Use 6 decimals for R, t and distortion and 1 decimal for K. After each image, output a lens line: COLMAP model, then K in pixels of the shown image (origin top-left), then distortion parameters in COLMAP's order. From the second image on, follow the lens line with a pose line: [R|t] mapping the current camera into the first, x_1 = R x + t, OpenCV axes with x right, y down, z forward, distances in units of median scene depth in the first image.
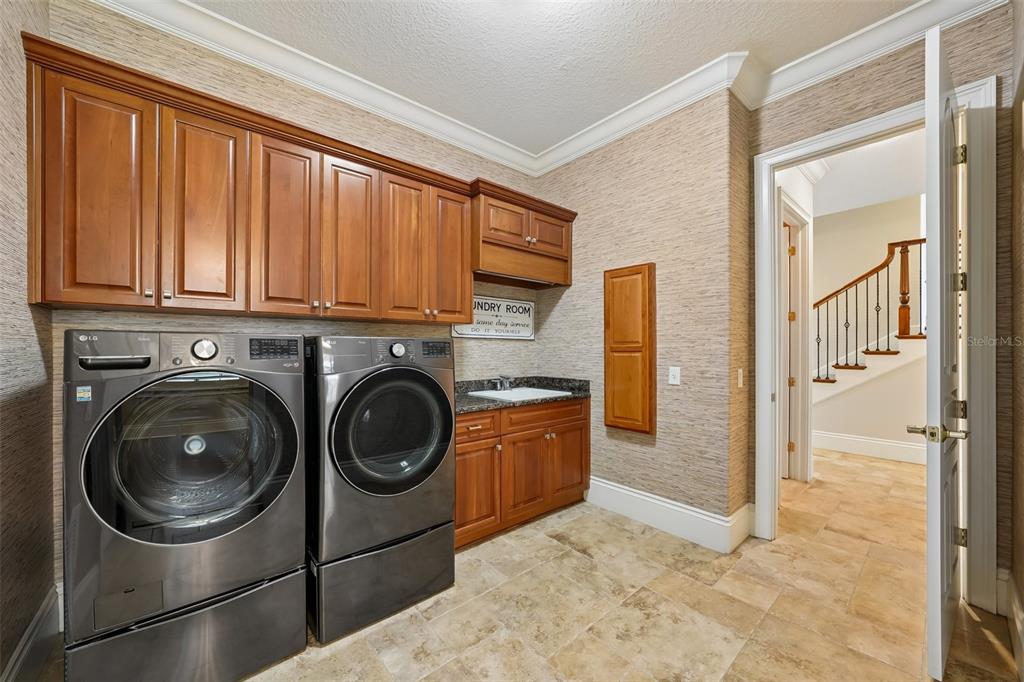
lens RADIAL K [[352.0, 0, 512.0], [0, 352.0, 341.0], [0, 0, 1]] dist [-0.032302, 0.006595]
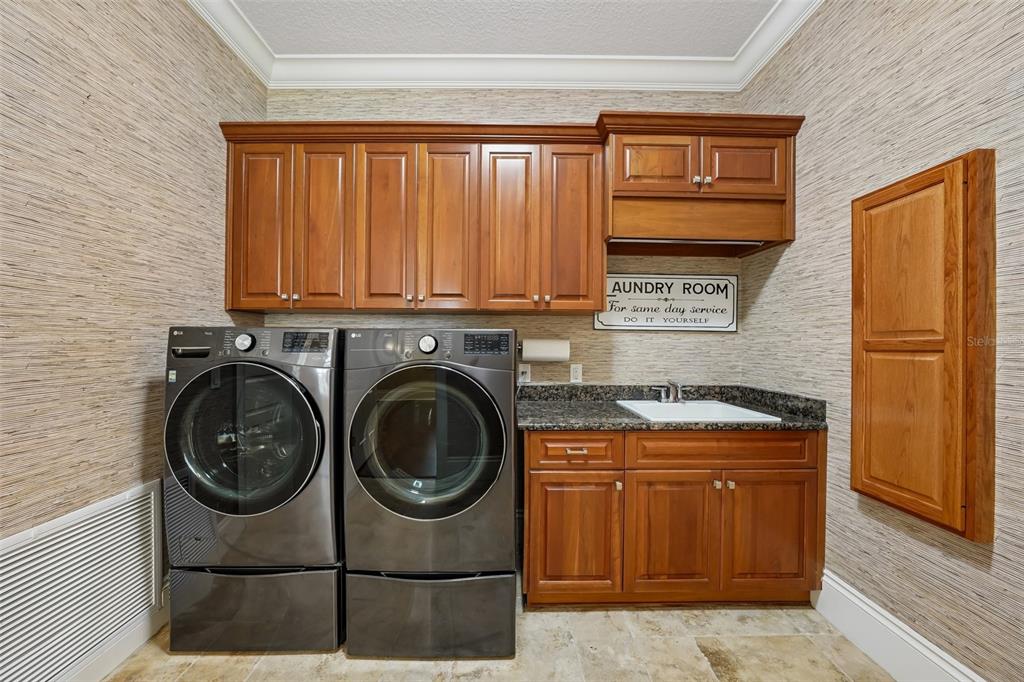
lens RADIAL K [[352.0, 0, 512.0], [0, 352.0, 341.0], [0, 0, 1]] dist [-0.032302, 0.006595]
pose [[0.778819, -0.000882, -0.627248, 0.197524], [0.007810, 0.999935, 0.008291, 0.007546], [0.627200, -0.011356, 0.778775, 0.282076]]
